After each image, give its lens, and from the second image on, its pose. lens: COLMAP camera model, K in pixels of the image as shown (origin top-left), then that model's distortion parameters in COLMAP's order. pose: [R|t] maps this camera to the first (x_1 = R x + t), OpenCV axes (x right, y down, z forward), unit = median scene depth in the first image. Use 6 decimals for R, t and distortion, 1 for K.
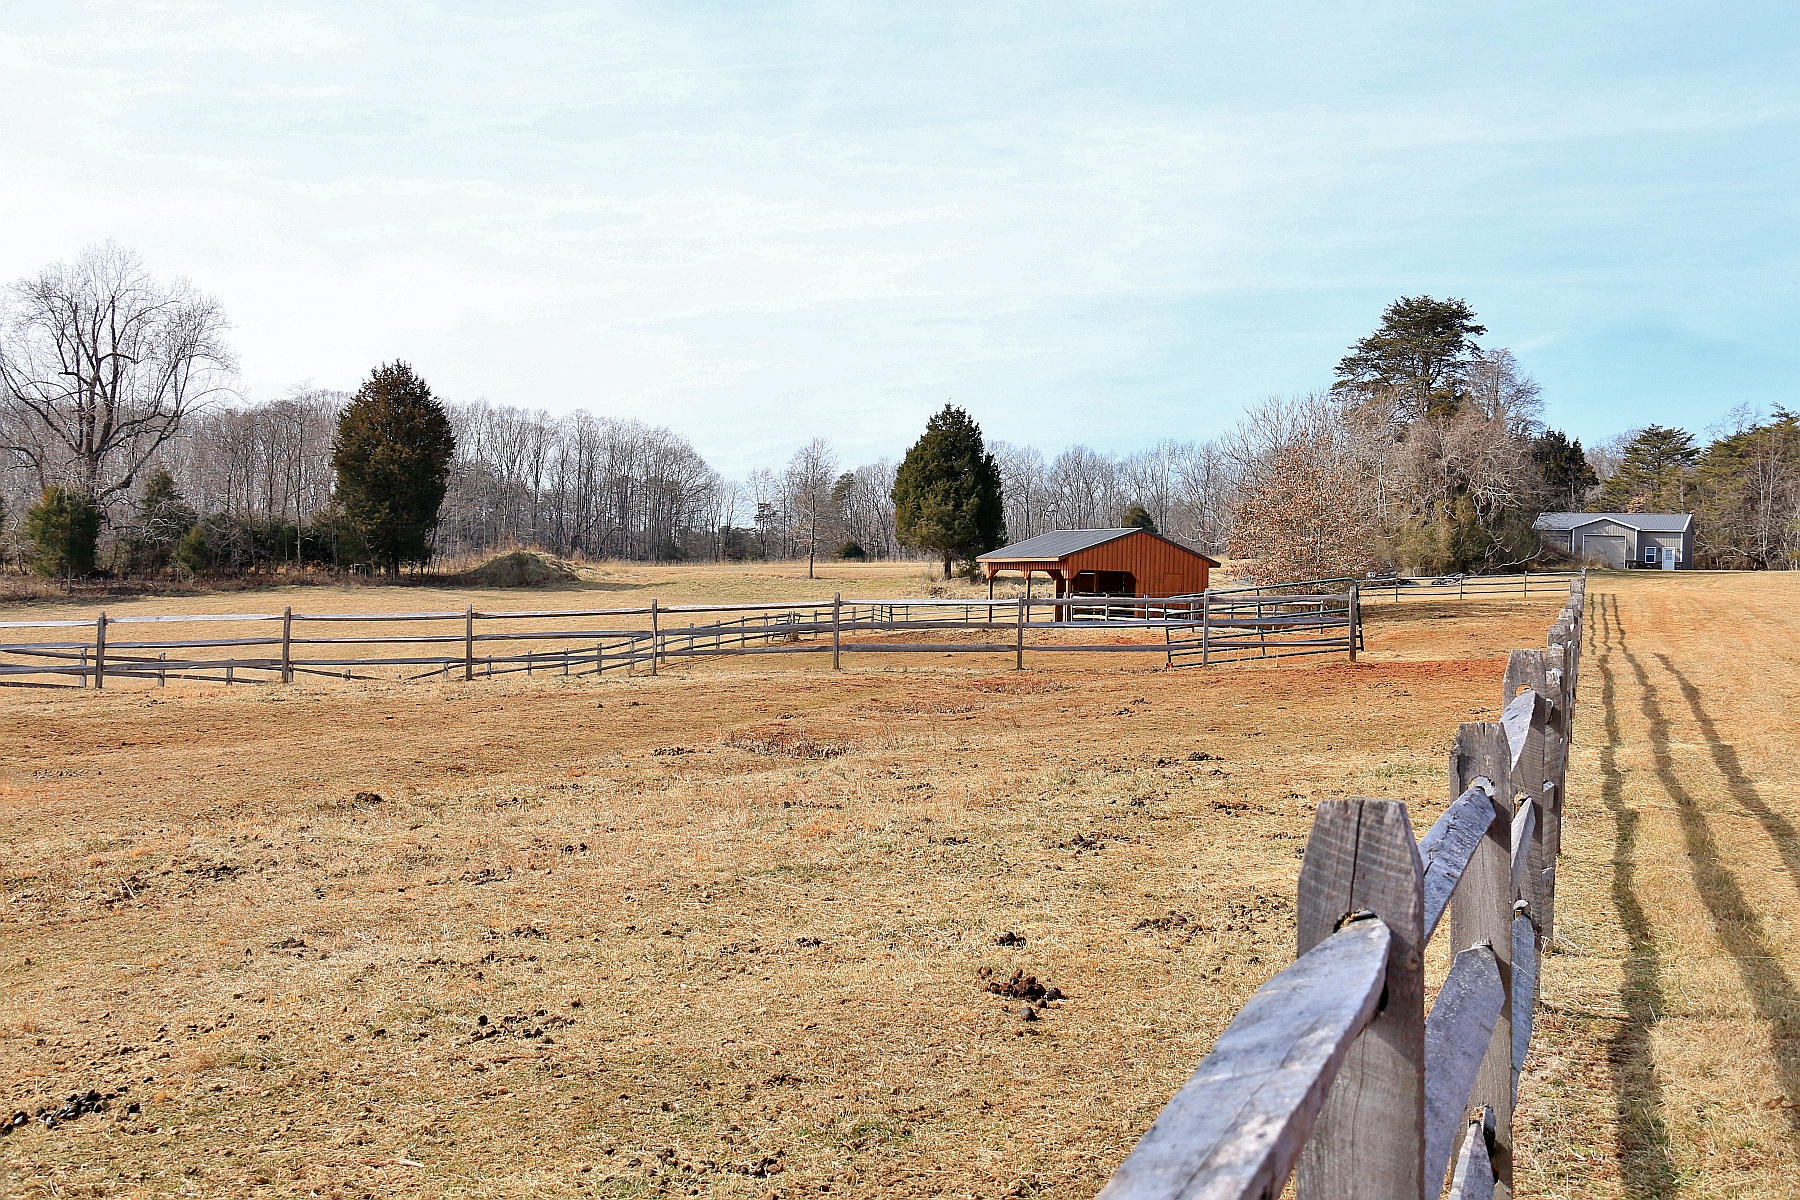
lens RADIAL K [[2562.7, 0, 944.9], [0, 2562.7, 603.1], [0, 0, 1]] dist [0.080746, 0.779557]
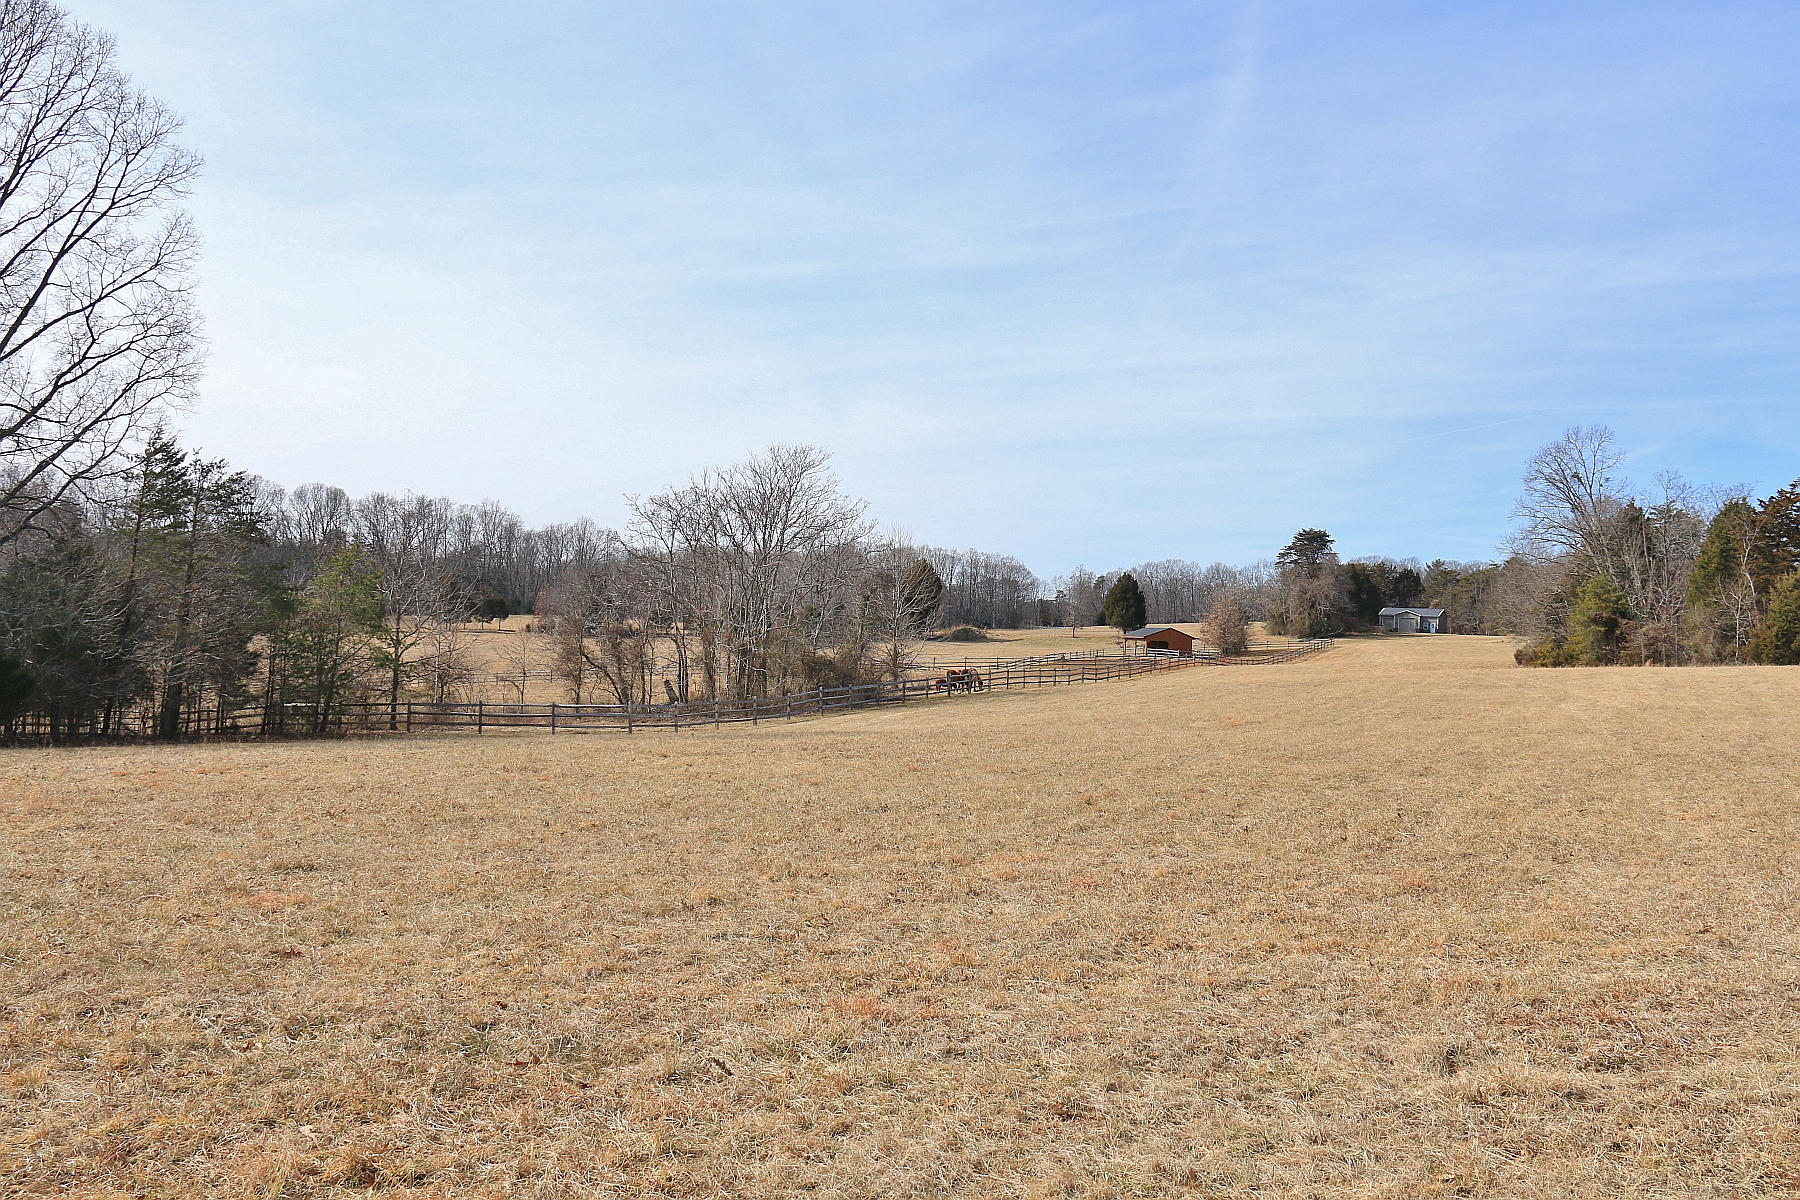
lens RADIAL K [[1500.8, 0, 900.0], [0, 1500.8, 600.0], [0, 0, 1]] dist [-0.188471, 0.156446]
pose [[0.984081, 0.000055, -0.177721, 0.034646], [-0.004323, 0.999711, -0.023627, -0.008590], [0.177668, 0.024019, 0.983797, -0.414506]]
